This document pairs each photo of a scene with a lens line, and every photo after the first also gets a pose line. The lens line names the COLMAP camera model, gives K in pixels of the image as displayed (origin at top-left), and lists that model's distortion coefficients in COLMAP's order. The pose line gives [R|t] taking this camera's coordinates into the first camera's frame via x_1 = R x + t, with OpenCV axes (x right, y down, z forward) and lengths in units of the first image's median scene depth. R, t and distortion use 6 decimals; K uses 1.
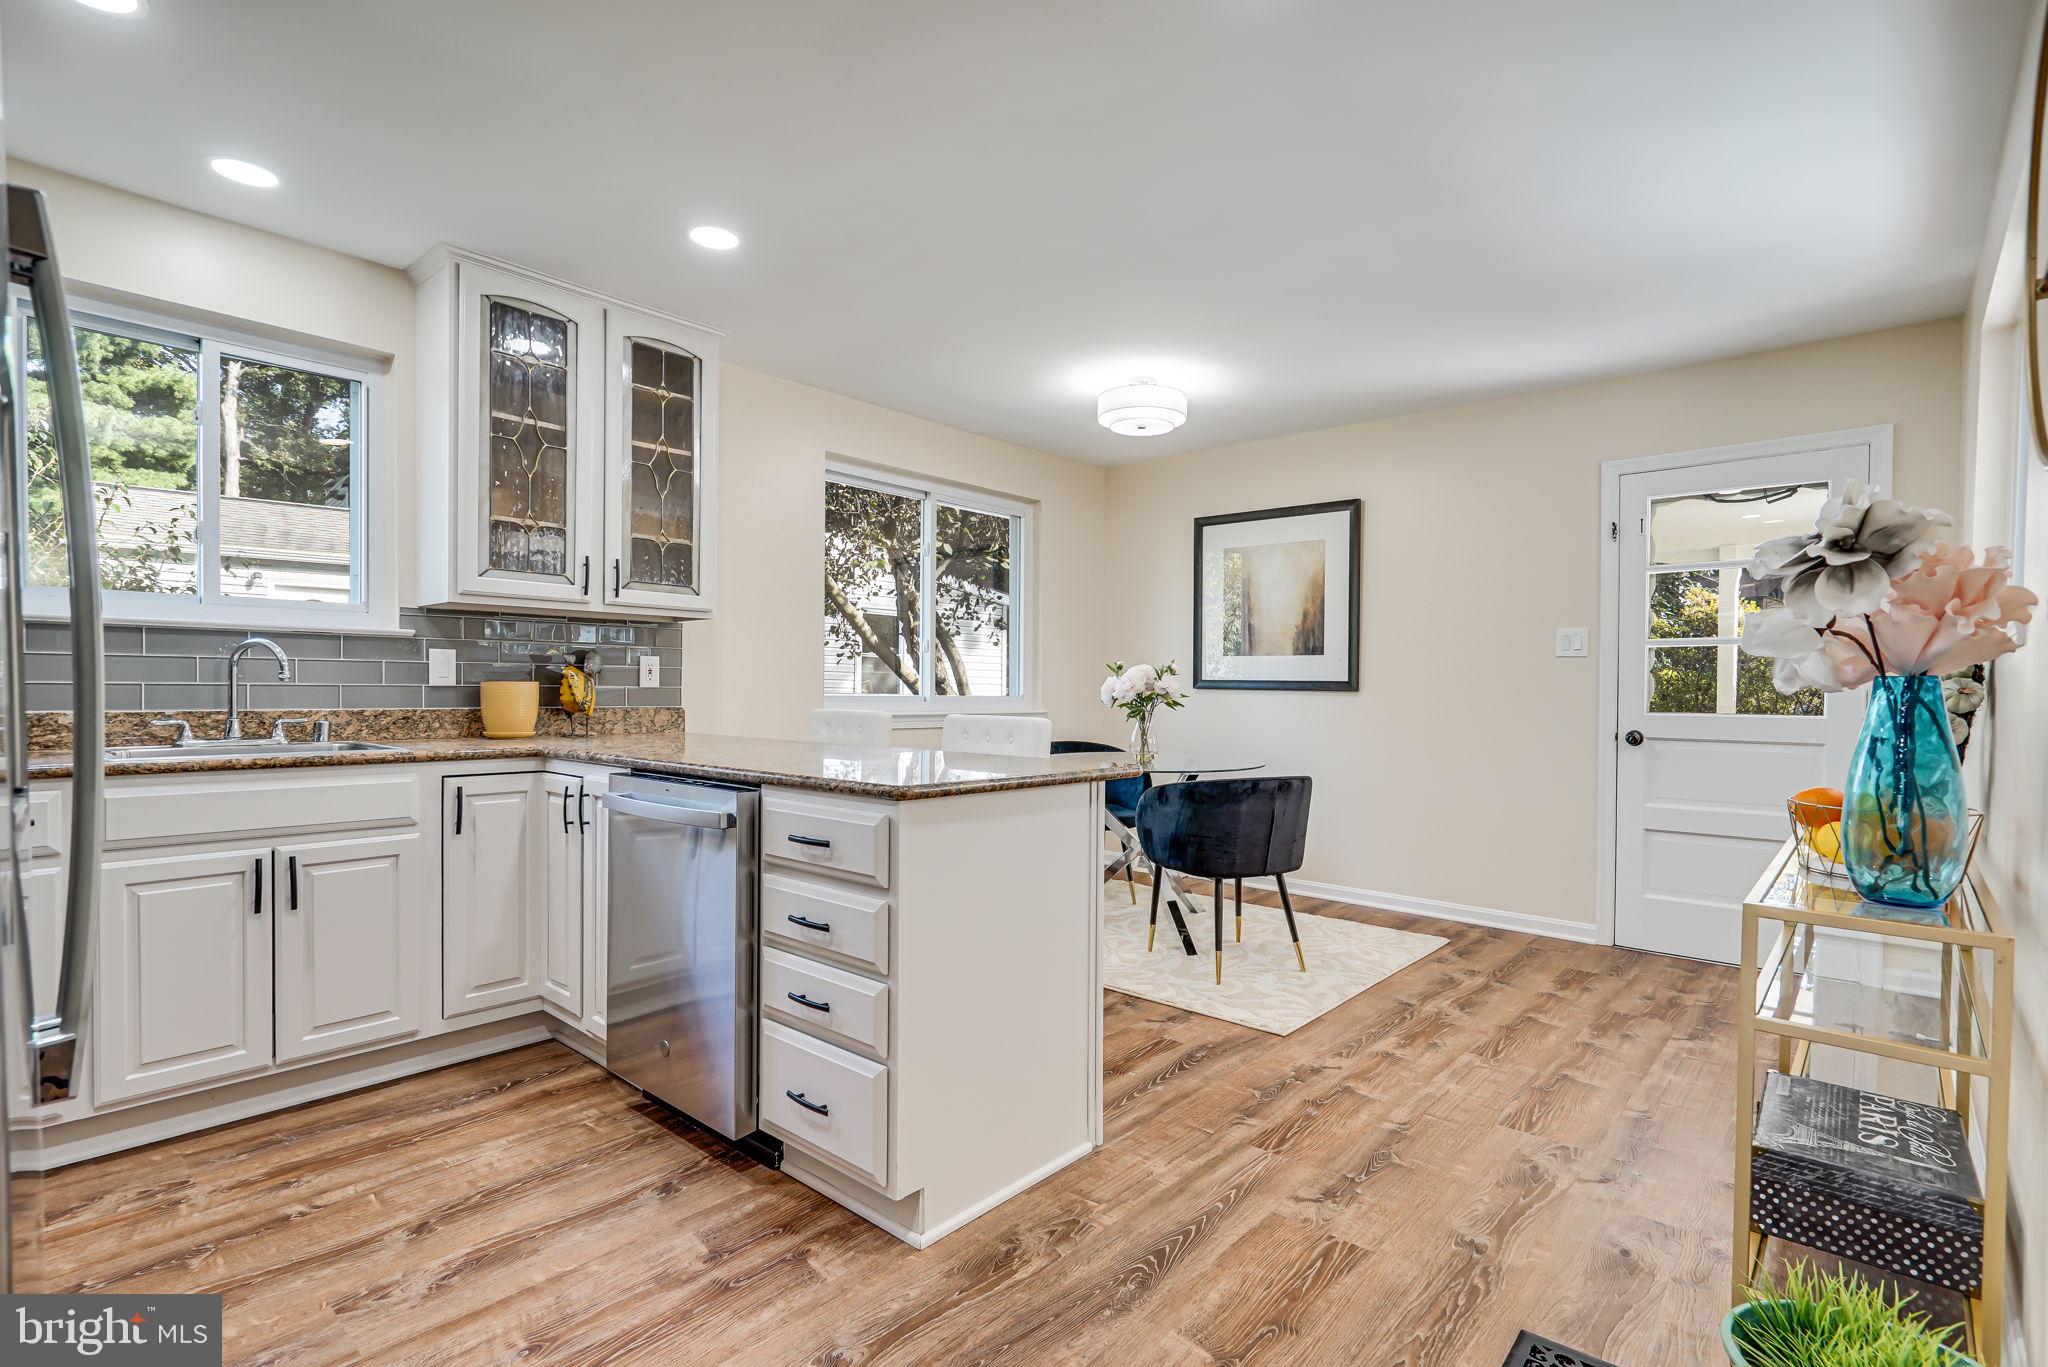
lens RADIAL K [[980.4, 0, 1028.0], [0, 980.4, 691.4], [0, 0, 1]] dist [0.000130, 0.000888]
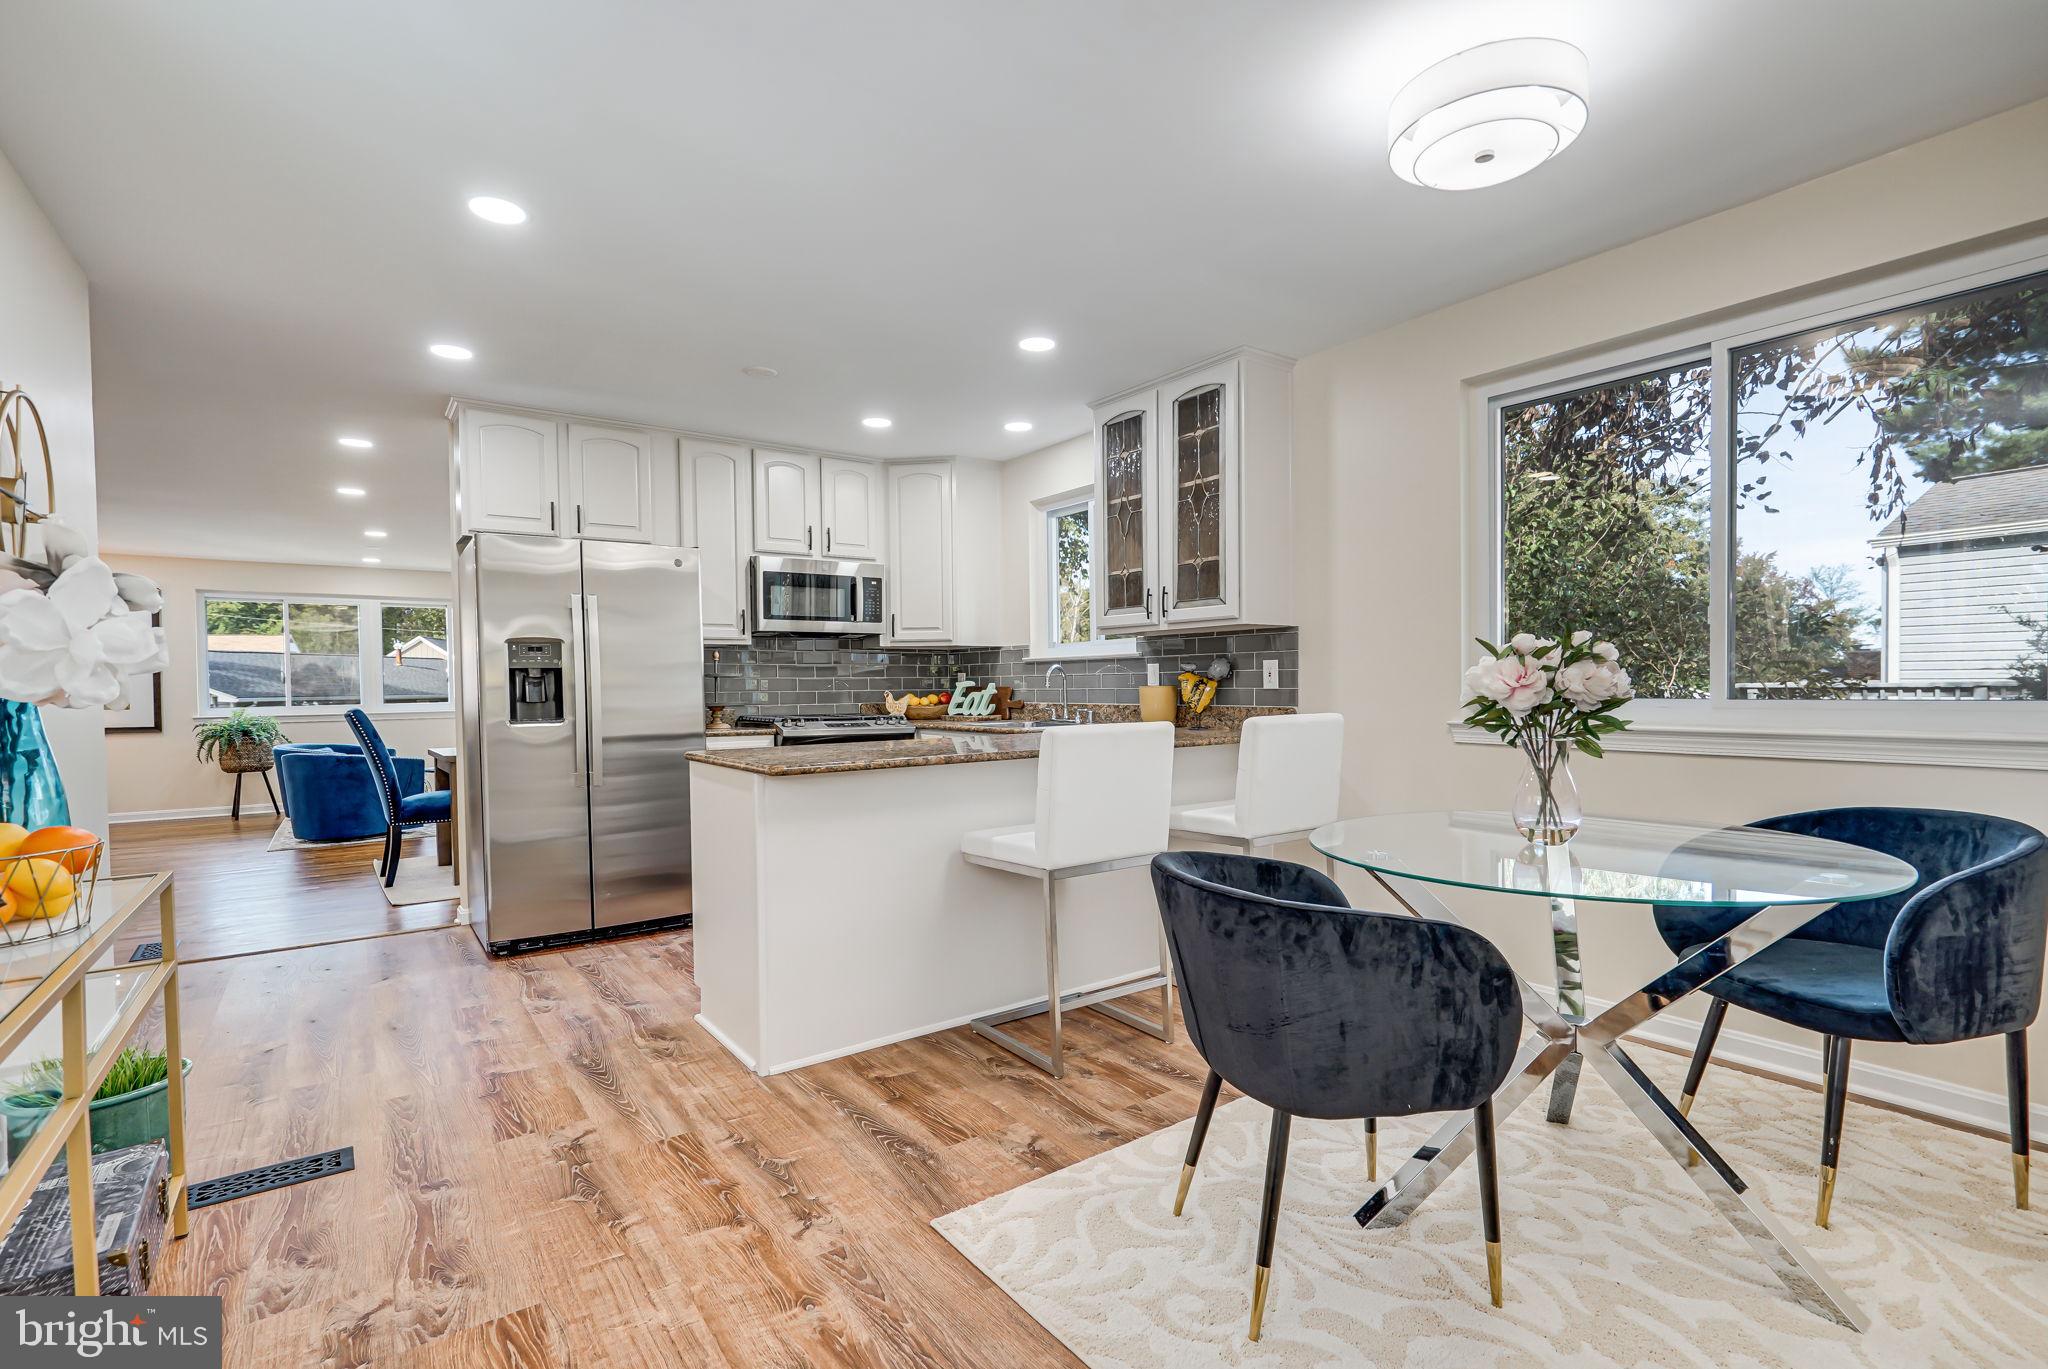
lens RADIAL K [[936.6, 0, 1020.8], [0, 936.6, 692.7], [0, 0, 1]] dist [-0.000241, 0.000366]
pose [[-0.218639, 0.002245, -0.975803, 0.932534], [0.006373, 0.999979, 0.000872, -0.003544], [0.975785, -0.006028, -0.218649, 1.303129]]
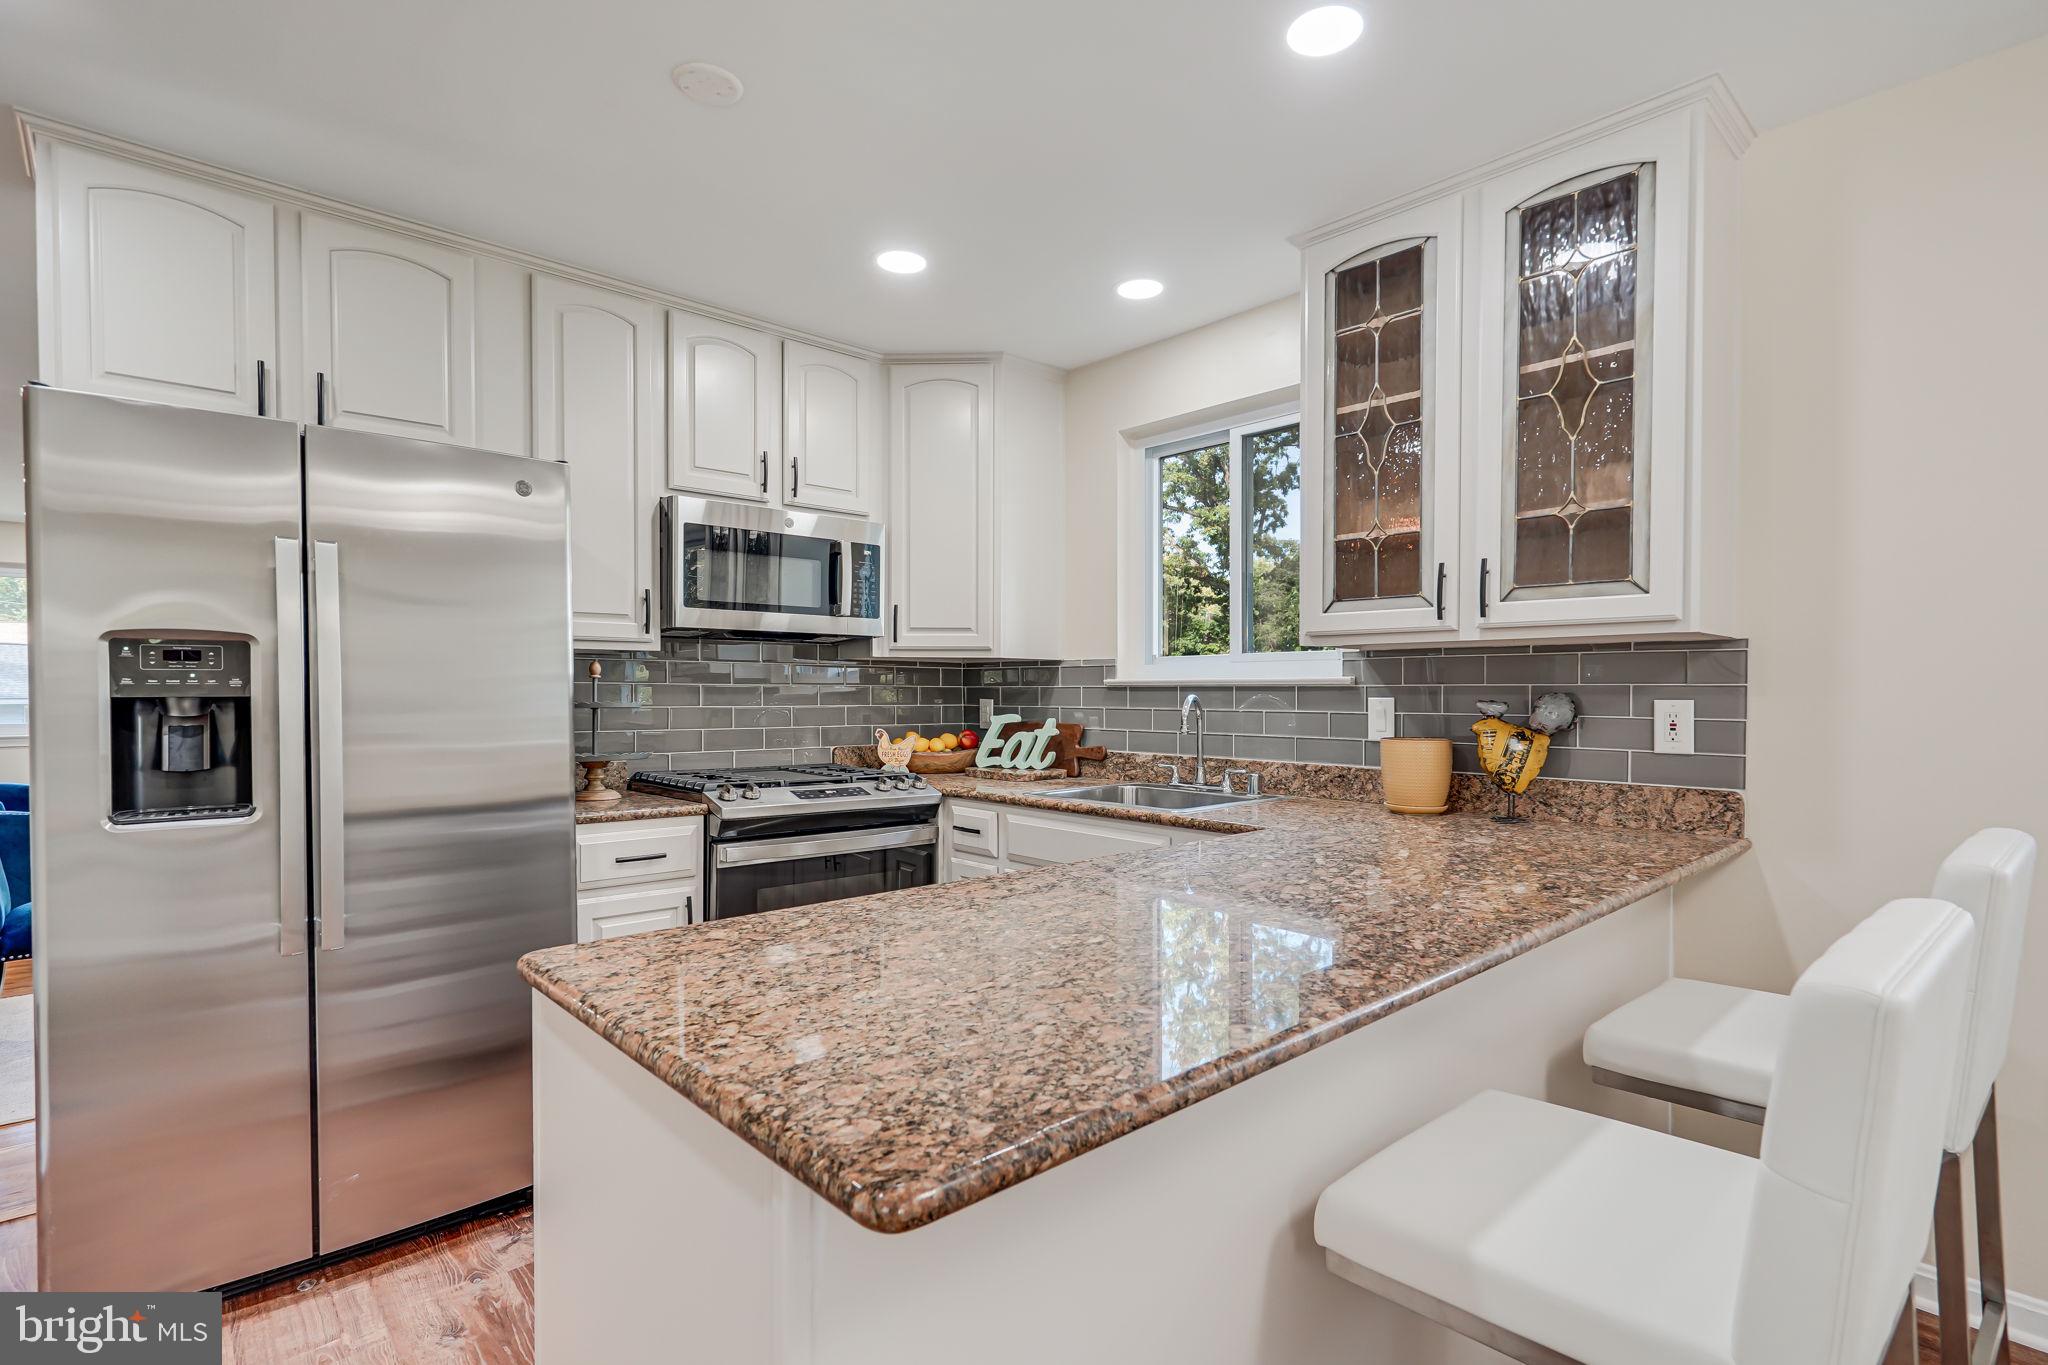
lens RADIAL K [[980.4, 0, 1036.2], [0, 980.4, 695.4], [0, 0, 1]] dist [0.000130, 0.000888]
pose [[-0.101186, -0.006200, -0.994848, 0.320822], [-0.005869, 0.999967, -0.005635, -0.045197], [0.994850, 0.005268, -0.101219, 0.926388]]
